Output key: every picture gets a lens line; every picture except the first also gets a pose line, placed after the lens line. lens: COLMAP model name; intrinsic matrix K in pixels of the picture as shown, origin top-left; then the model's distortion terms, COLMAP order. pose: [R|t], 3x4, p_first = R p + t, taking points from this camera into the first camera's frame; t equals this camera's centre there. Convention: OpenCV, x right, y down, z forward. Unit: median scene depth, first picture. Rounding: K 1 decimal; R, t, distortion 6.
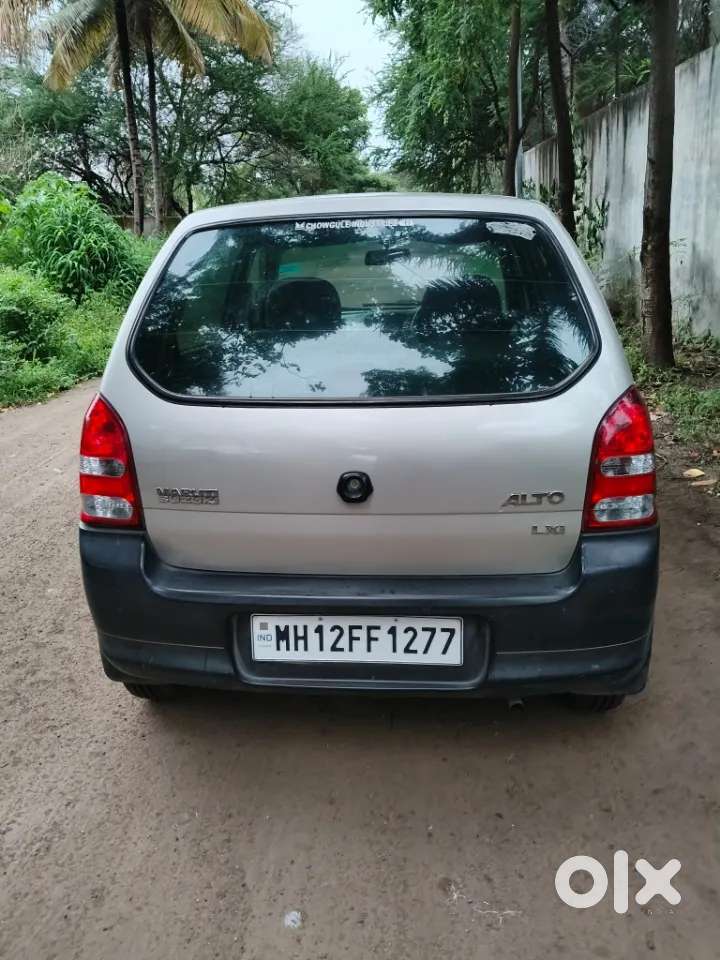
lens RADIAL K [[751.9, 0, 362.4], [0, 751.9, 472.9], [0, 0, 1]] dist [0.001619, -0.017326]
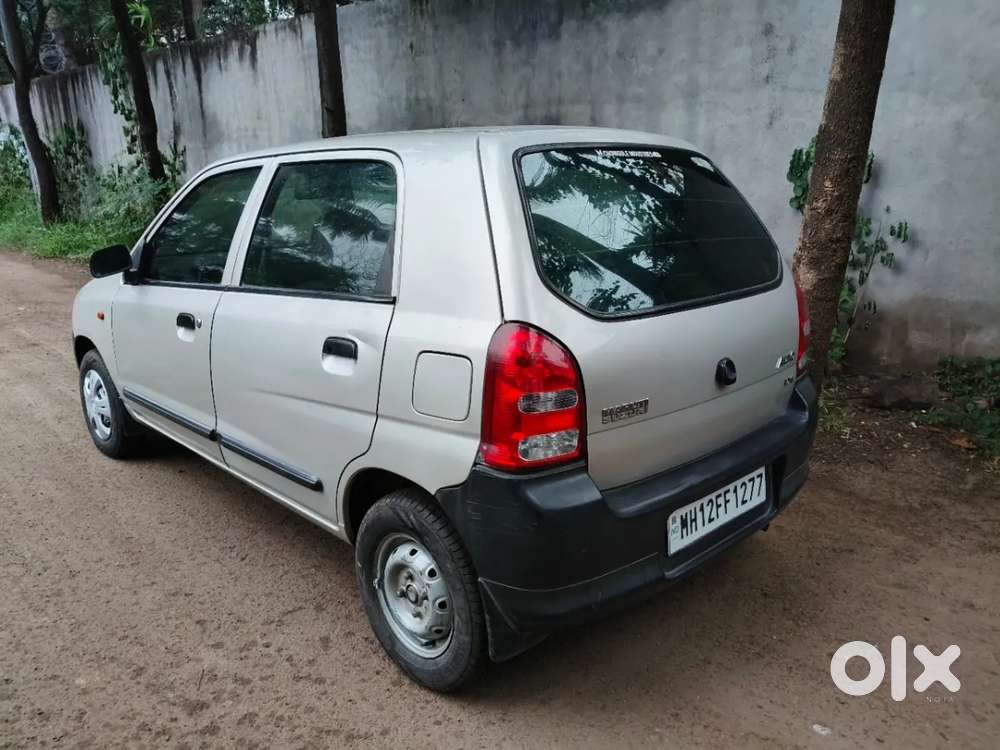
lens RADIAL K [[783.2, 0, 496.1], [0, 783.2, 374.1], [0, 0, 1]] dist [0.001619, -0.017326]
pose [[0.643410, -0.151644, 0.750352, -1.098017], [0.205156, 0.978486, 0.021832, -0.074991], [-0.737520, 0.139892, 0.660678, 0.422777]]
